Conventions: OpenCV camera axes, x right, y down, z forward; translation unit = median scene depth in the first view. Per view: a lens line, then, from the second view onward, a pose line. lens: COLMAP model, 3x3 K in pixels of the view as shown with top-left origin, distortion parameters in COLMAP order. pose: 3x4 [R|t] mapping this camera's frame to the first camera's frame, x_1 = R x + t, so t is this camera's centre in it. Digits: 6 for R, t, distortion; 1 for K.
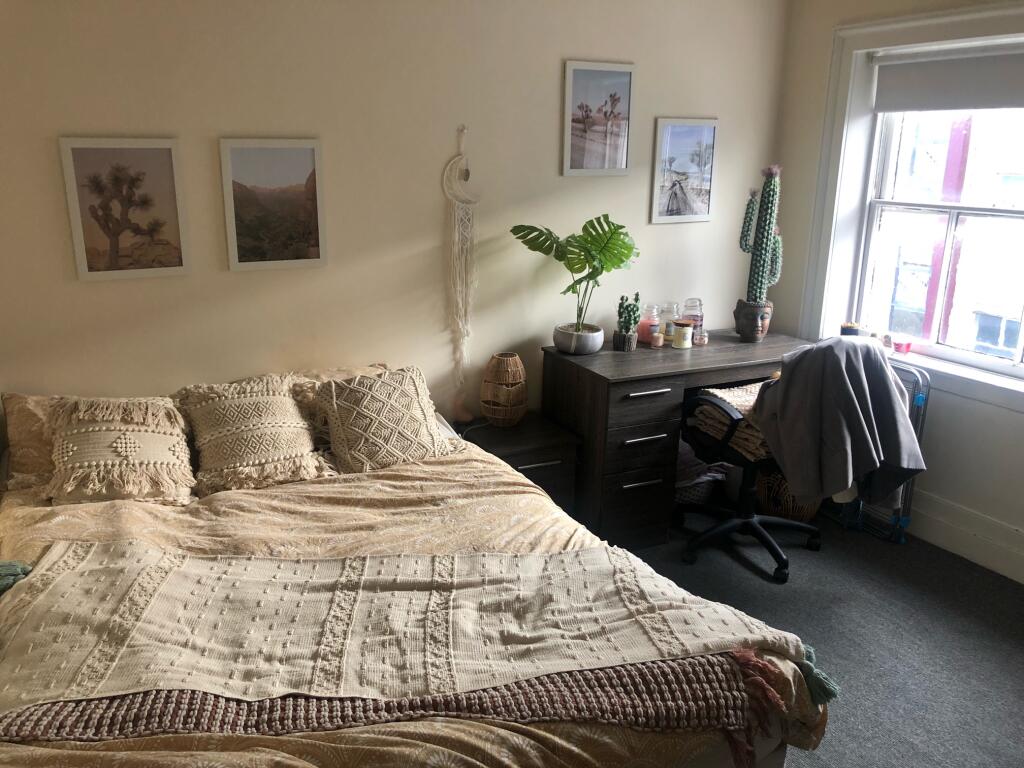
lens RADIAL K [[835.2, 0, 515.3], [0, 835.2, 384.0], [0, 0, 1]] dist [0.049588, -0.067530]
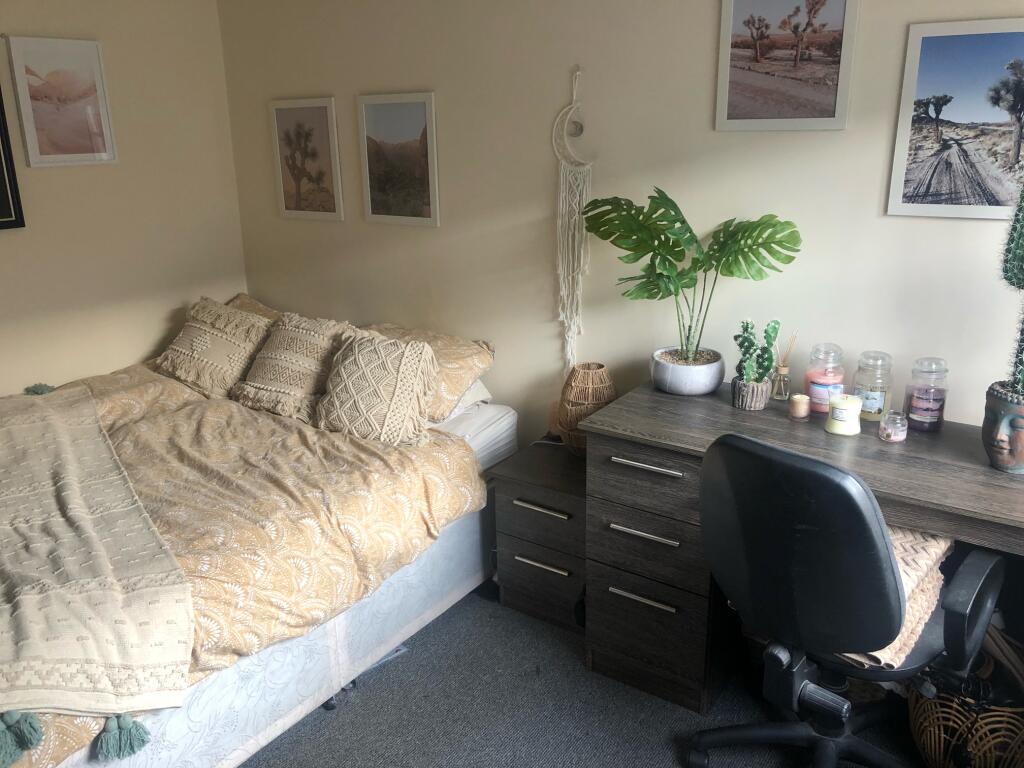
lens RADIAL K [[835.2, 0, 511.0], [0, 835.2, 386.5], [0, 0, 1]] dist [0.049588, -0.067530]
pose [[0.467989, 0.244748, -0.849167, 0.617755], [-0.229010, 0.961648, 0.150957, -0.117156], [0.853546, 0.123822, 0.506091, 0.554739]]
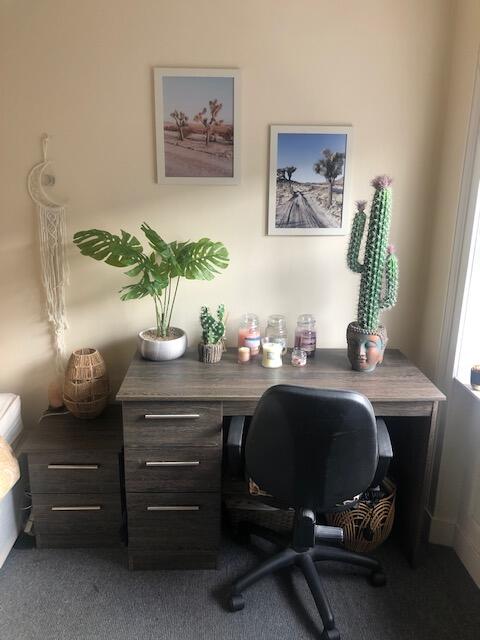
lens RADIAL K [[522.0, 0, 239.1], [0, 522.0, 315.0], [0, 0, 1]] dist [0.049588, -0.067530]
pose [[0.904198, 0.108964, -0.412979, 0.434732], [-0.119311, 0.992857, 0.000738, -0.104821], [0.410110, 0.048606, 0.910740, 0.479960]]
